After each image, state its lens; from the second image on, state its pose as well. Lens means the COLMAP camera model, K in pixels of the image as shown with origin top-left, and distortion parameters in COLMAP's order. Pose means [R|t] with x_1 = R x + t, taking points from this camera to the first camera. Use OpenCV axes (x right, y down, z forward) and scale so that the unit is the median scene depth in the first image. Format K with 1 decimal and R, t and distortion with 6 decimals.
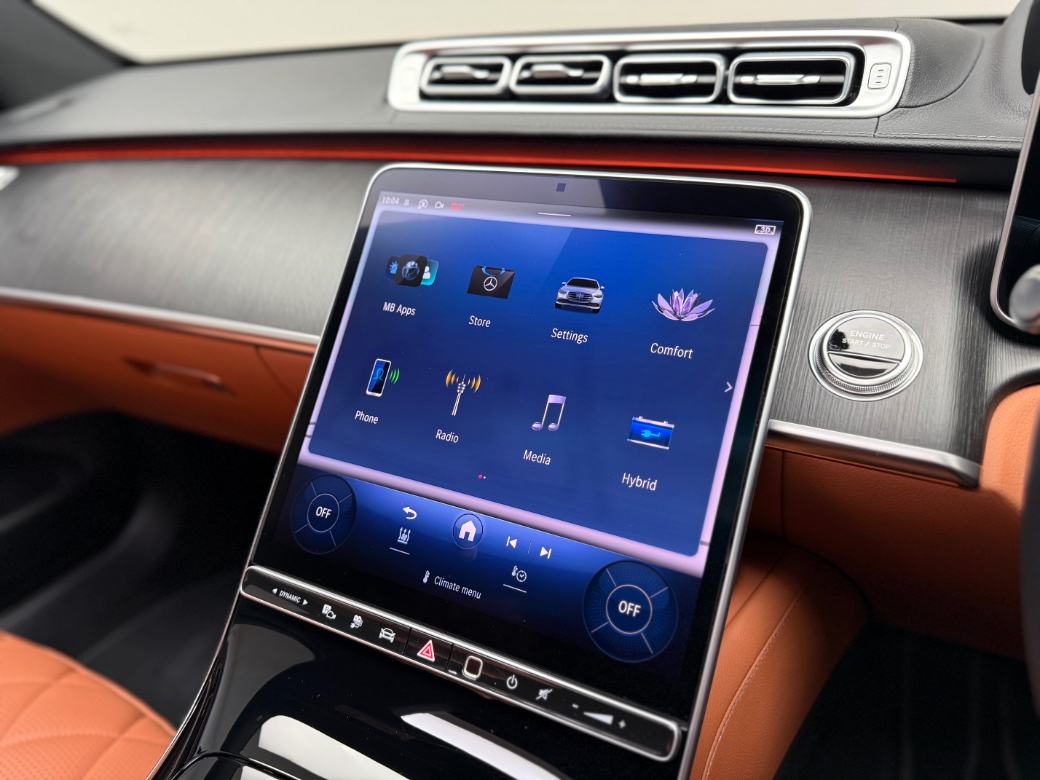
lens RADIAL K [[748.9, 0, 510.3], [0, 748.9, 394.1], [0, 0, 1]] dist [0.044659, -0.085365]
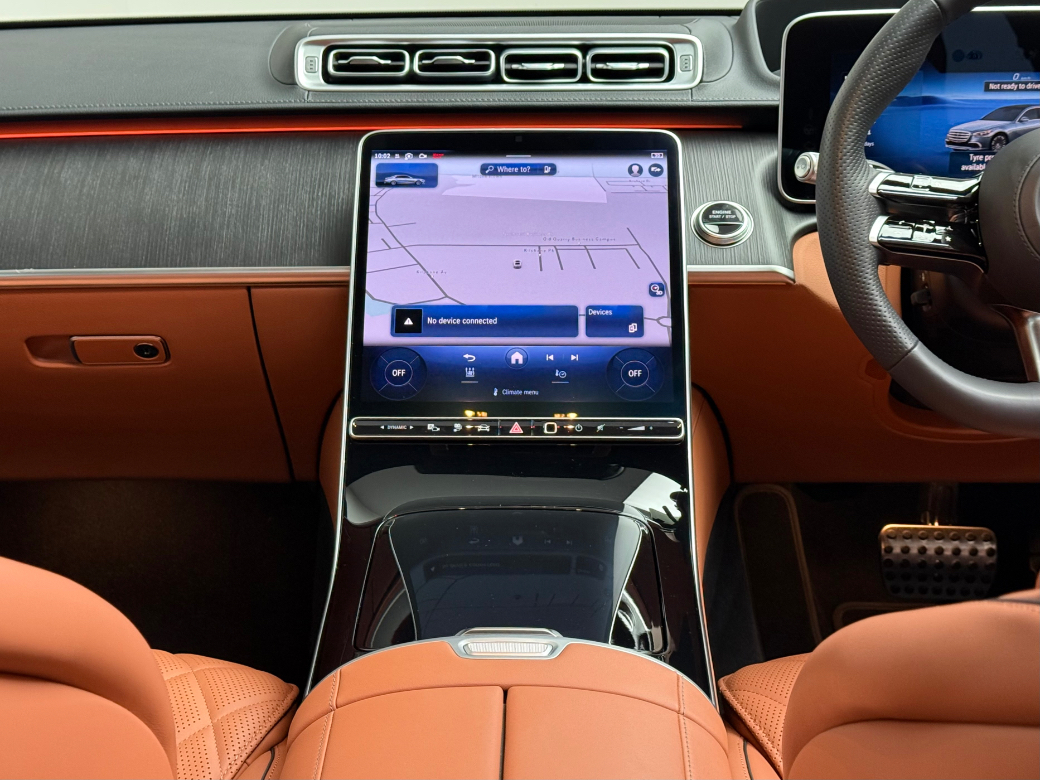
lens RADIAL K [[1612.3, 0, 451.1], [0, 1612.3, 391.5], [0, 0, 1]] dist [0.027092, 0.031742]
pose [[0.907739, -0.095394, 0.408547, -1.393224], [0.163696, 0.977154, -0.135552, 0.616961], [-0.386282, 0.189924, 0.902616, -1.710697]]
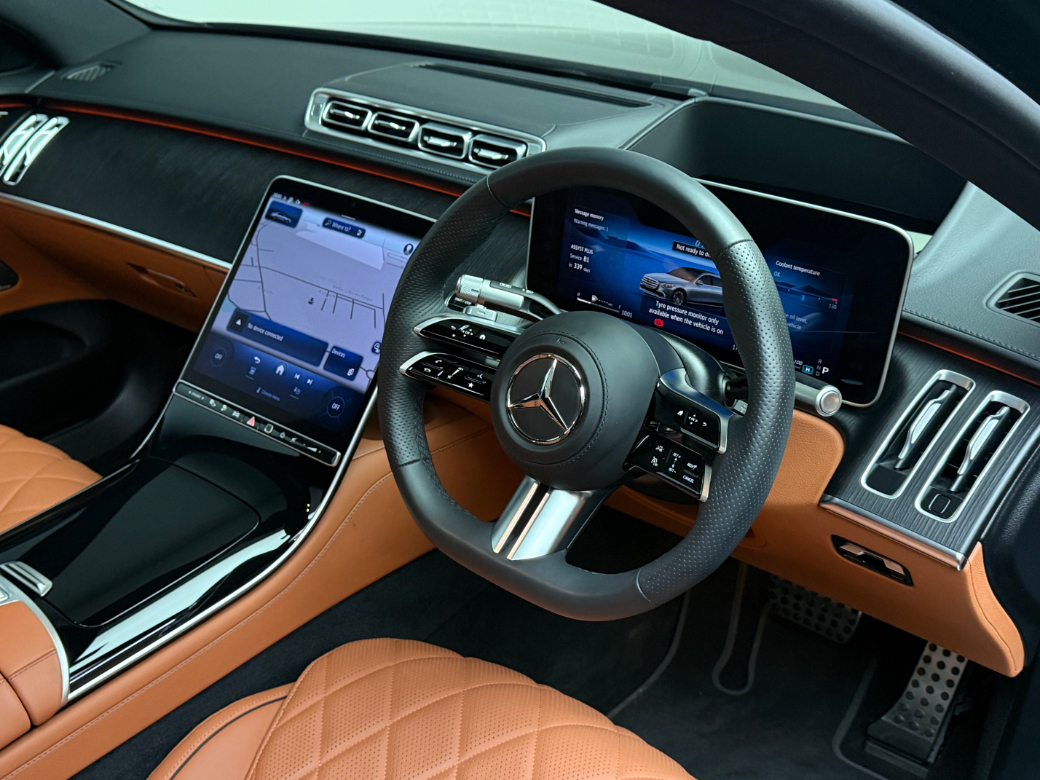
lens RADIAL K [[1124.0, 0, 520.0], [0, 1124.0, 390.0], [0, 0, 1]] dist [0.004122, -0.000506]
pose [[0.984607, 0.127630, -0.119416, 0.893928], [-0.124279, 0.991625, 0.035126, 0.045050], [0.122899, -0.019744, 0.992223, -1.823423]]
